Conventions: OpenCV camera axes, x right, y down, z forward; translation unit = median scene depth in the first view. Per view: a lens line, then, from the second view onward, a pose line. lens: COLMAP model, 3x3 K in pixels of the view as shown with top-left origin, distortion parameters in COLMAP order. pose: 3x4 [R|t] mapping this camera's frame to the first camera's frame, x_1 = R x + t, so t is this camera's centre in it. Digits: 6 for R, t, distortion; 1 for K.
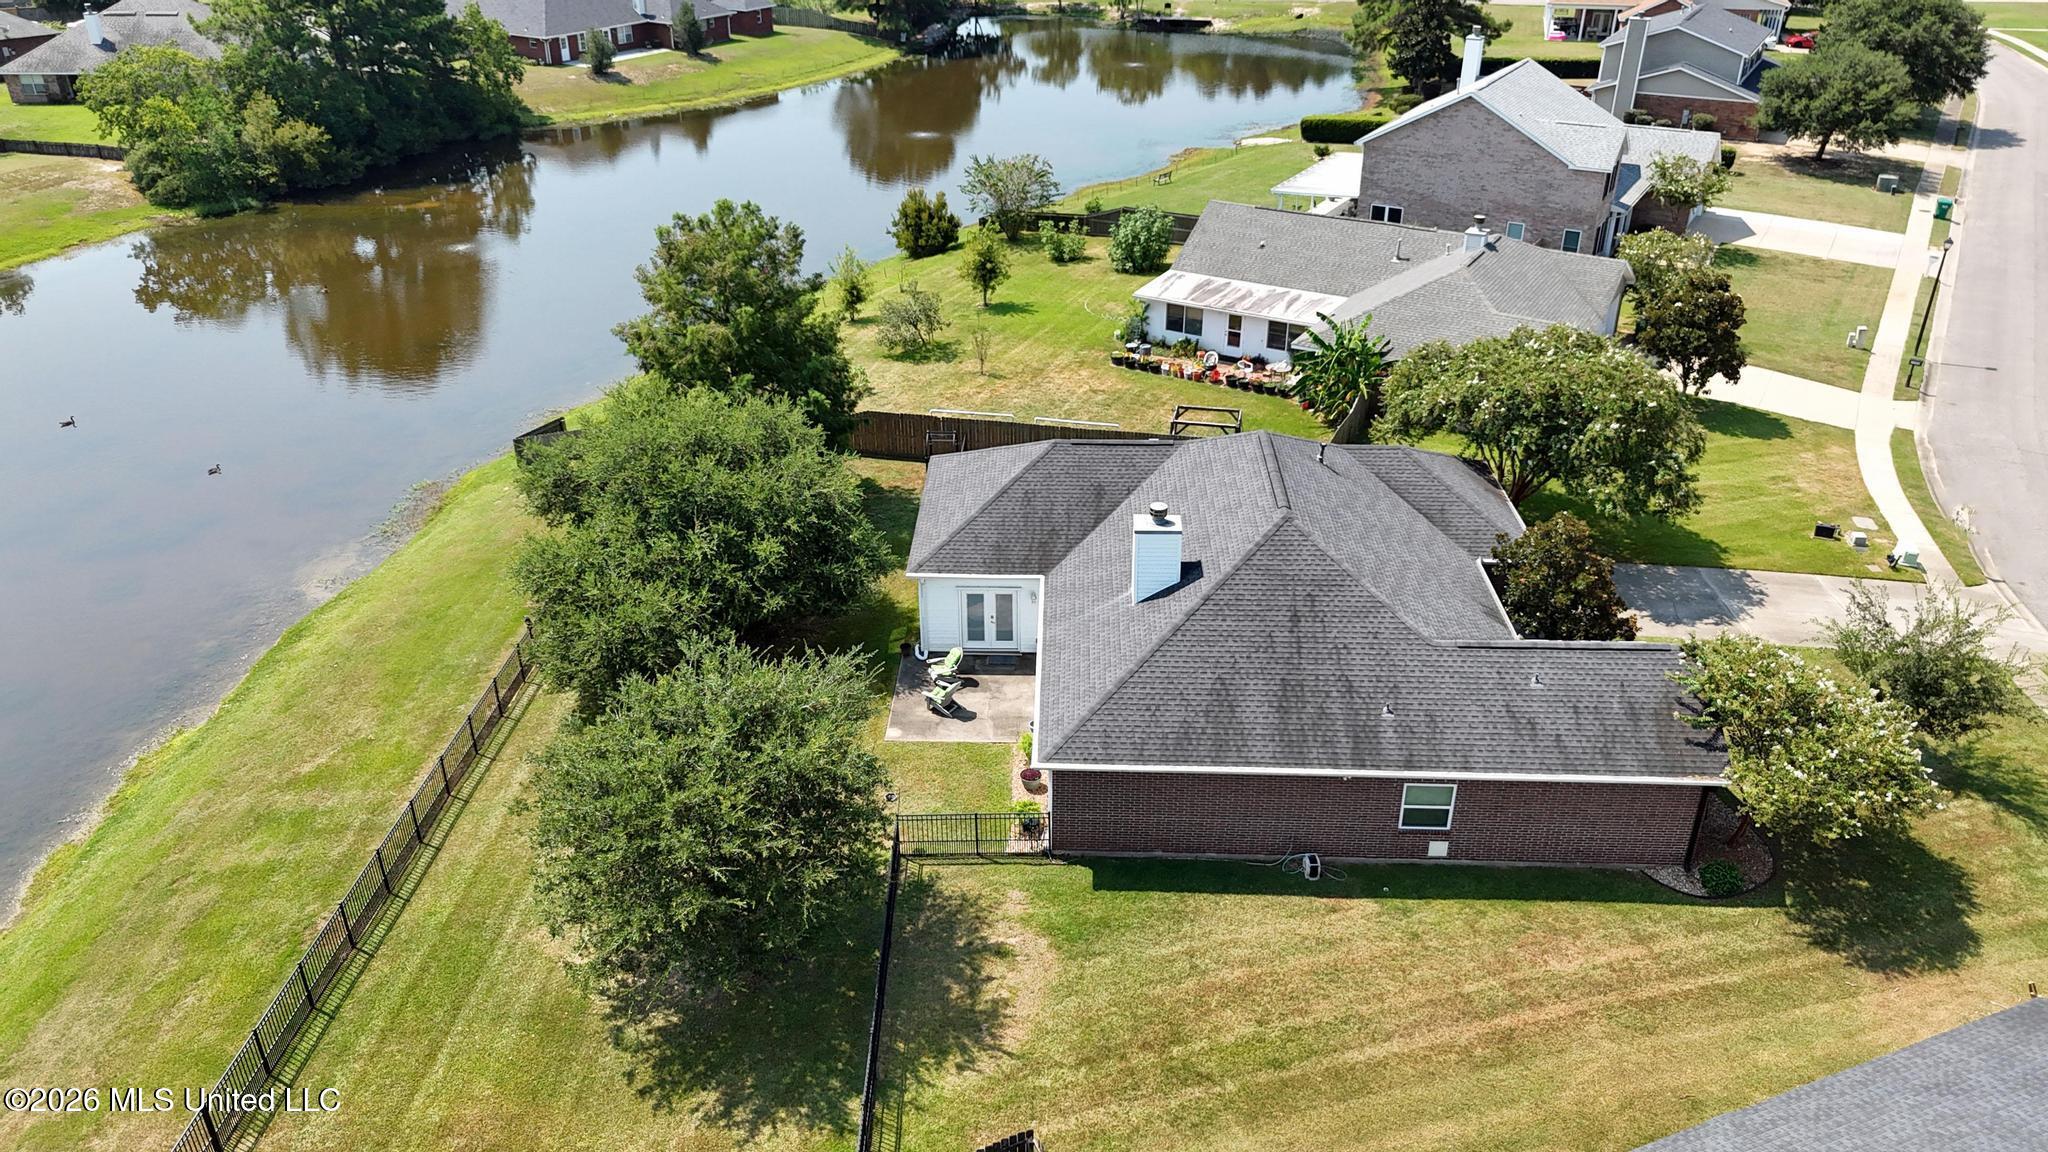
lens RADIAL K [[1521.4, 0, 1028.6], [0, 1521.4, 573.9], [0, 0, 1]] dist [0.057296, -0.048859]
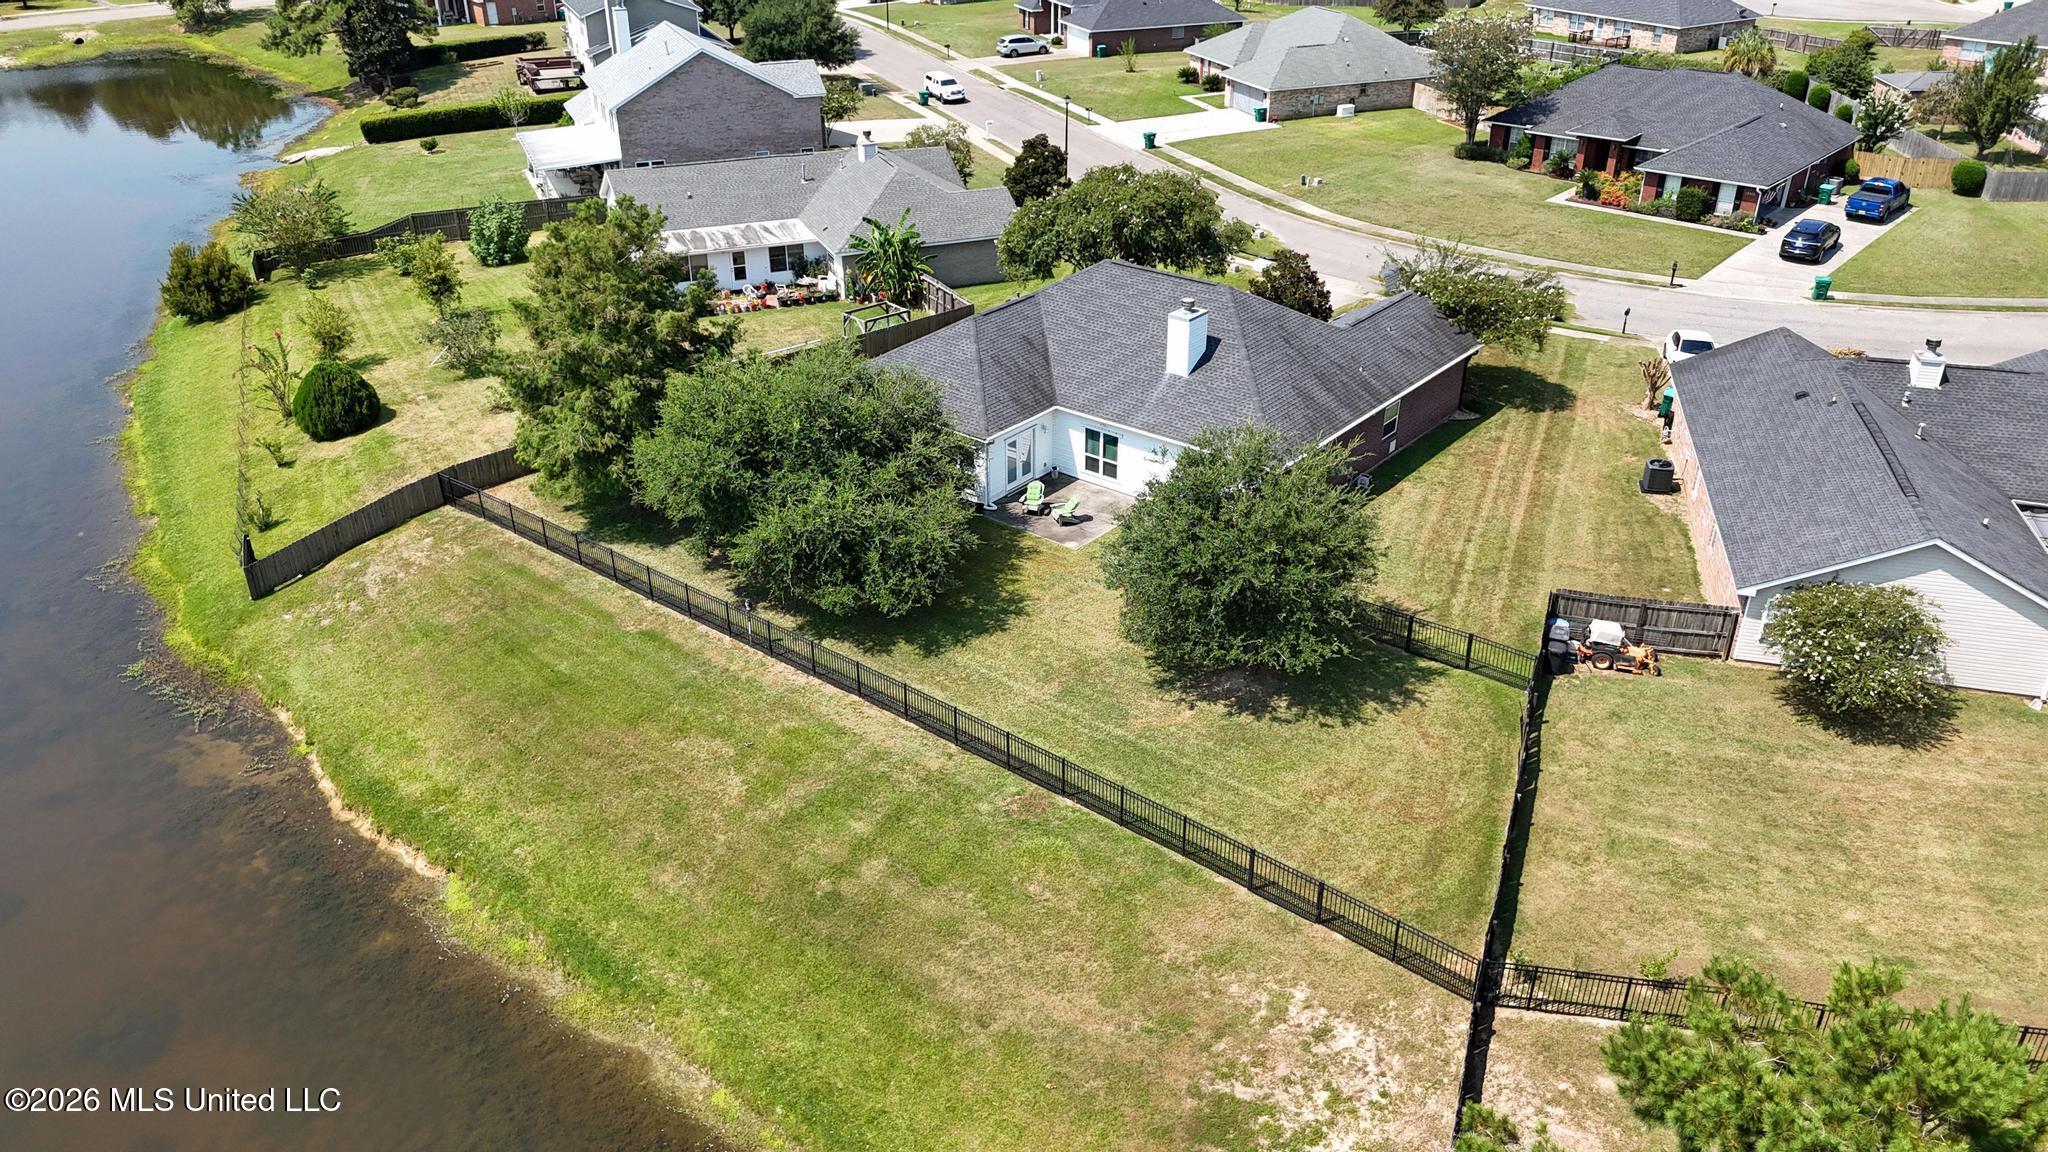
lens RADIAL K [[1499.7, 0, 1023.6], [0, 1499.7, 608.5], [0, 0, 1]] dist [0.040730, -0.032840]
pose [[0.604109, -0.389644, 0.695147, -0.609412], [0.371425, 0.909441, 0.186978, -0.056689], [-0.705050, 0.145240, 0.694125, 0.103307]]
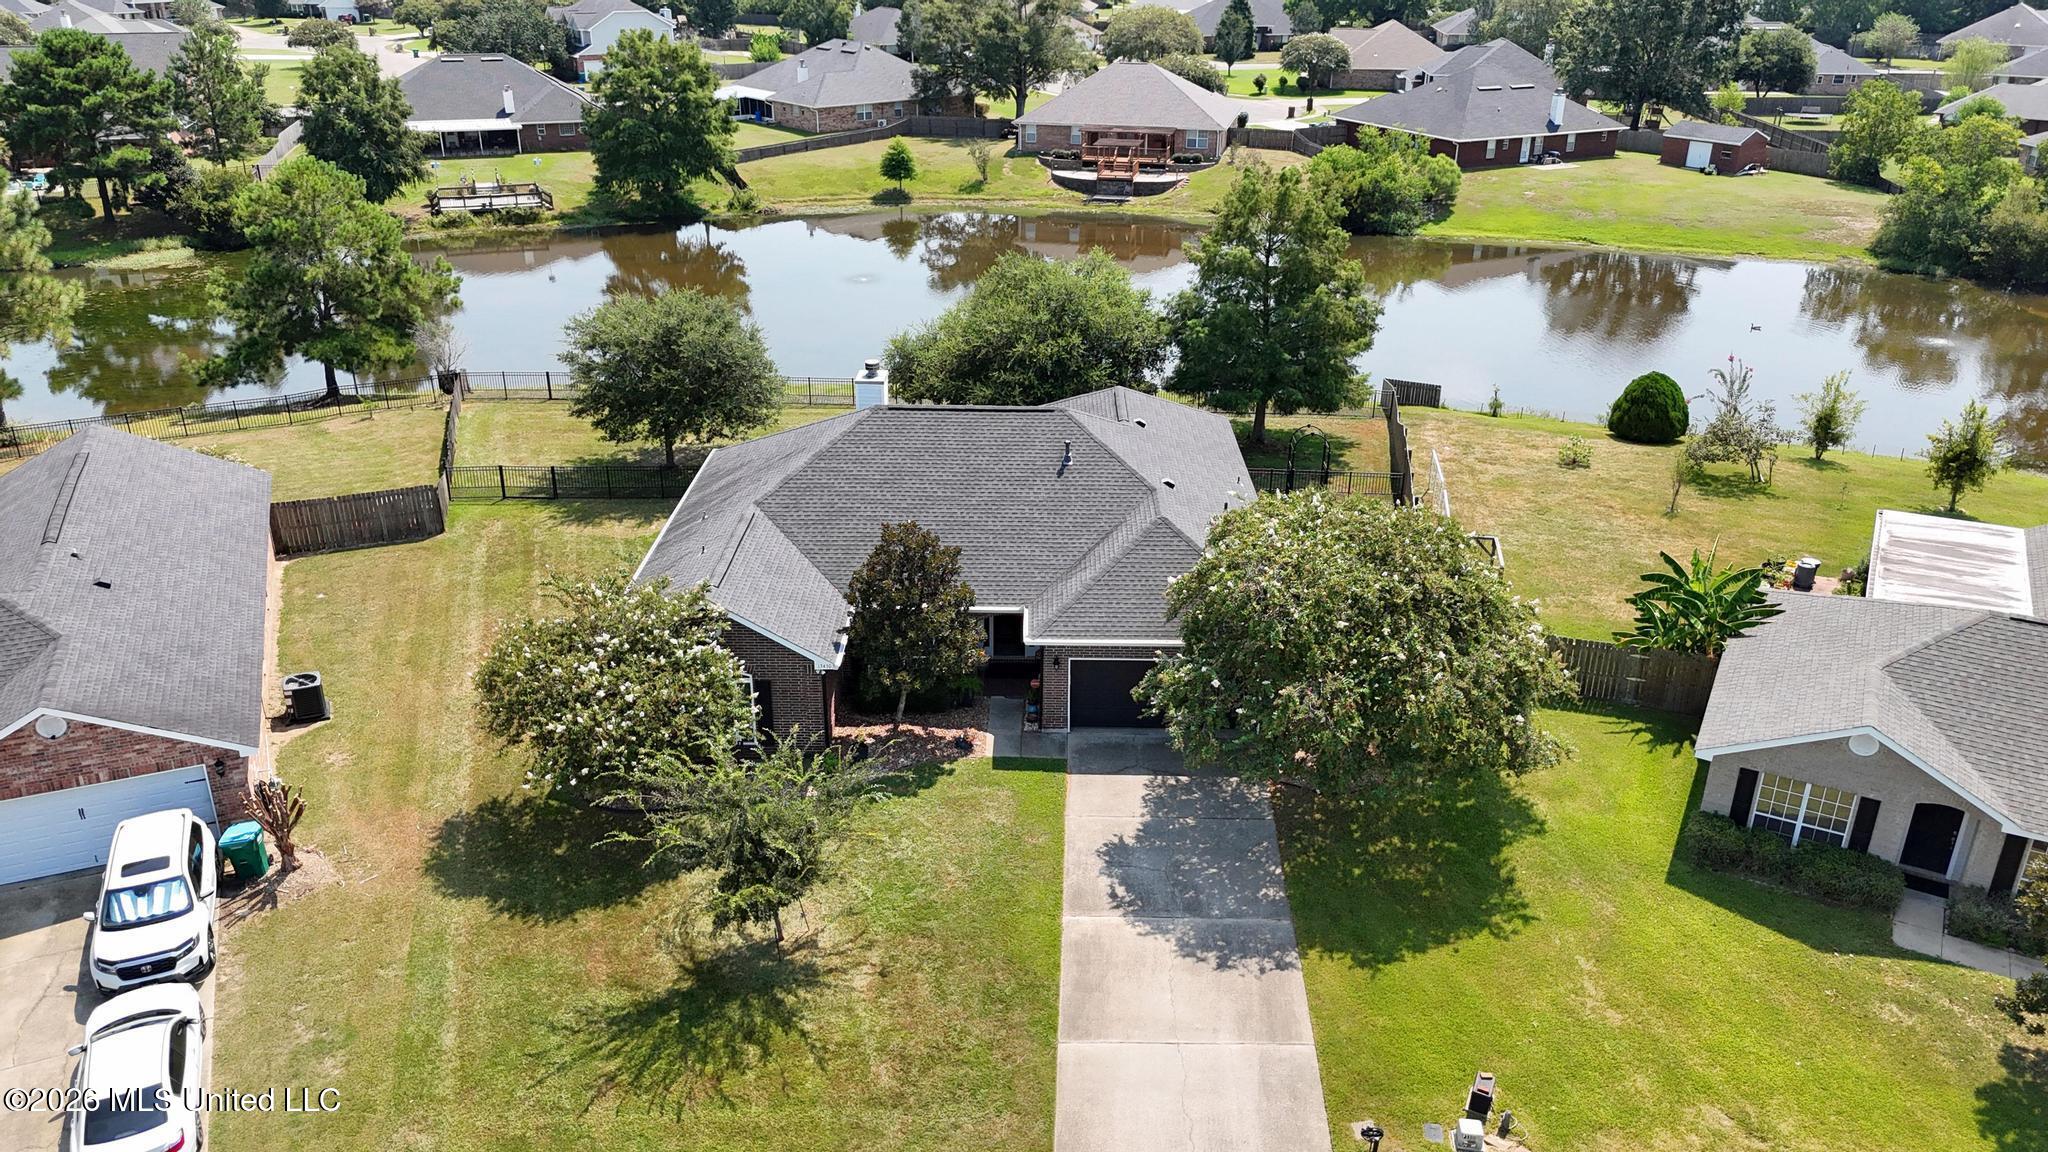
lens RADIAL K [[1485.0, 0, 1026.4], [0, 1485.0, 616.3], [0, 0, 1]] dist [0.049412, -0.042428]
pose [[0.025743, 0.433151, -0.900954, 0.701578], [-0.470662, 0.800364, 0.371342, -0.216207], [0.881938, 0.414485, 0.224472, 0.515209]]
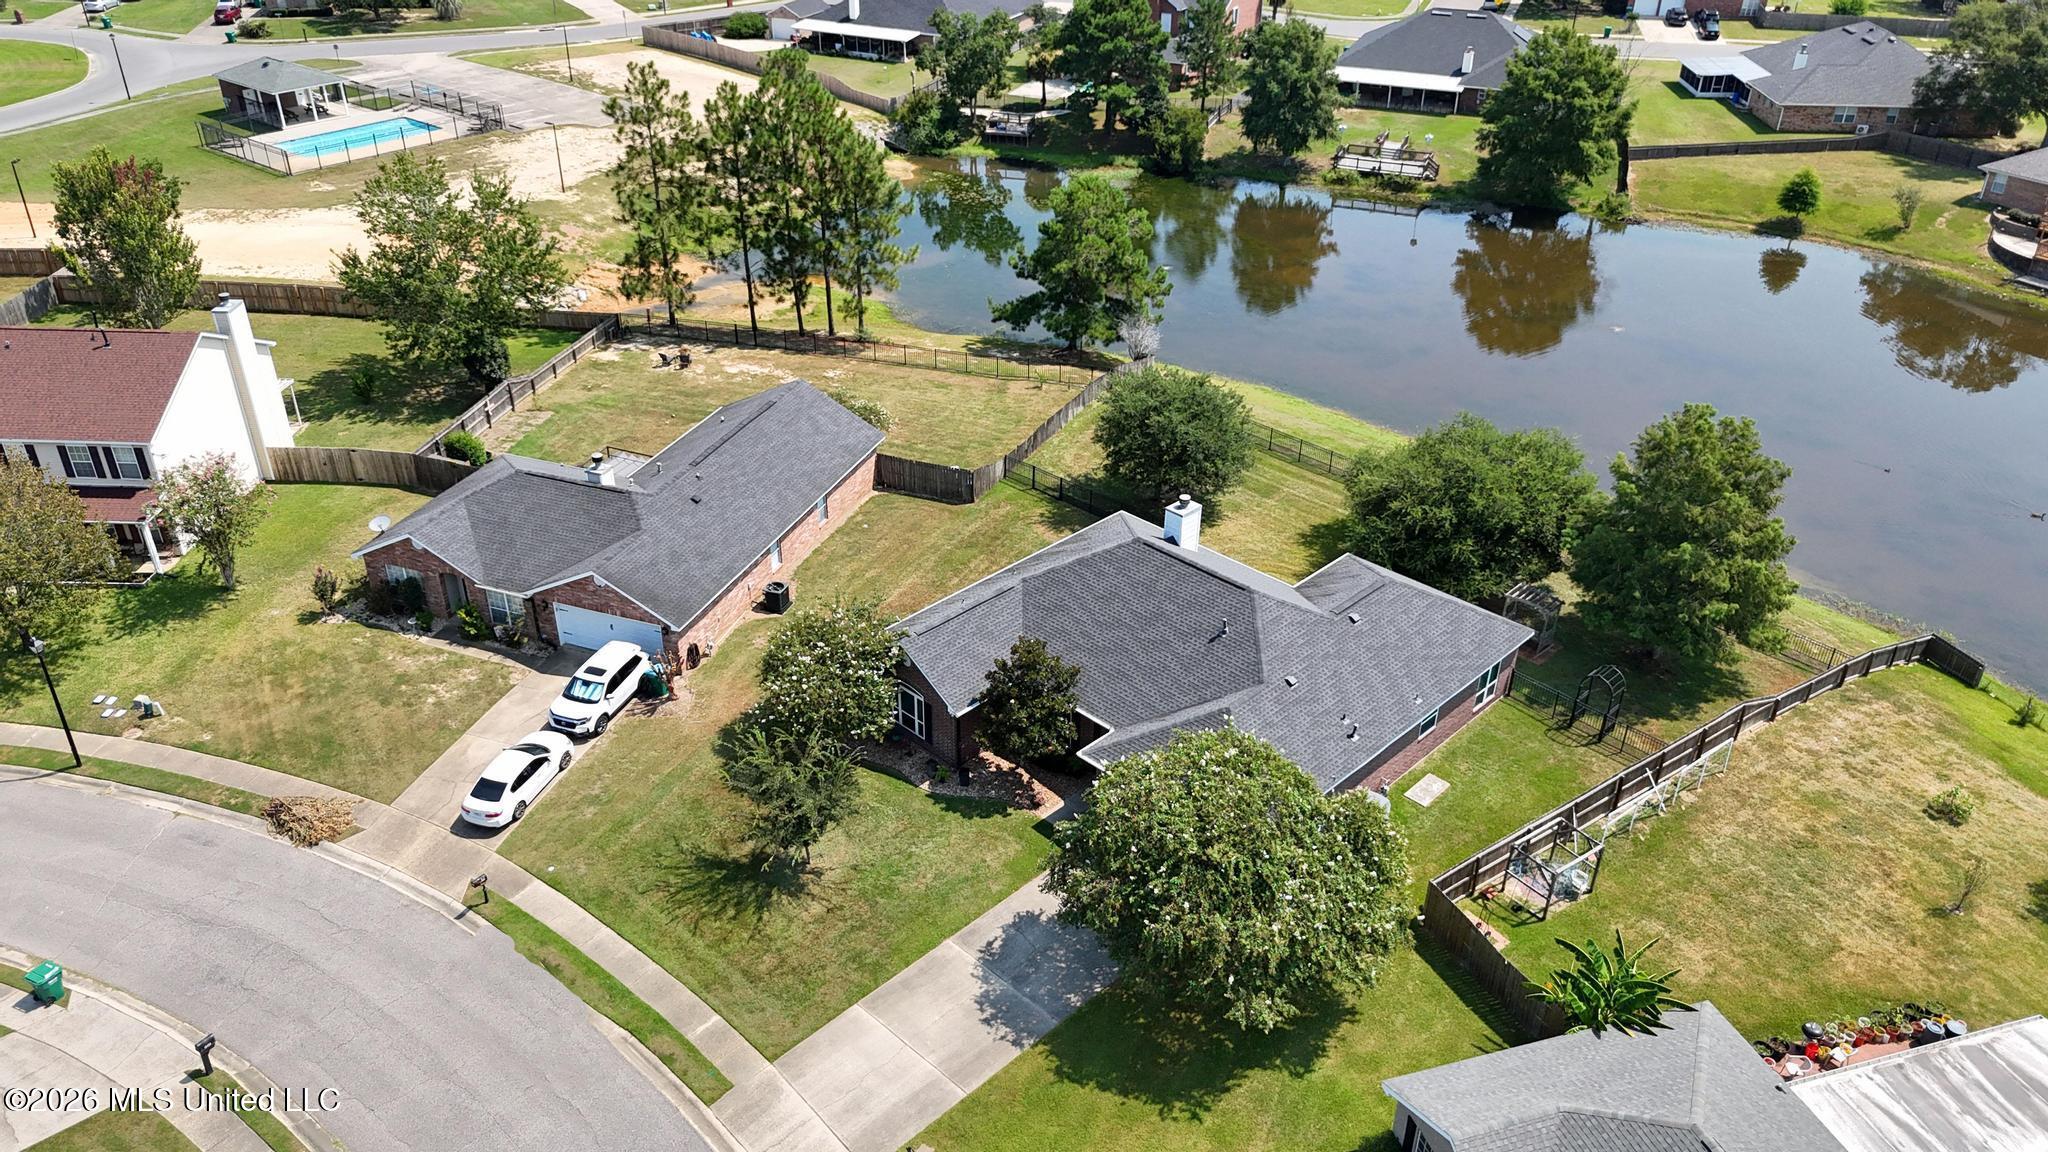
lens RADIAL K [[1521.4, 0, 1028.6], [0, 1521.4, 573.9], [0, 0, 1]] dist [0.057296, -0.048859]
pose [[-0.675395, 0.373116, -0.636102, 0.685127], [-0.347657, 0.599604, 0.720840, -0.604125], [0.650366, 0.707997, -0.275253, 0.771699]]
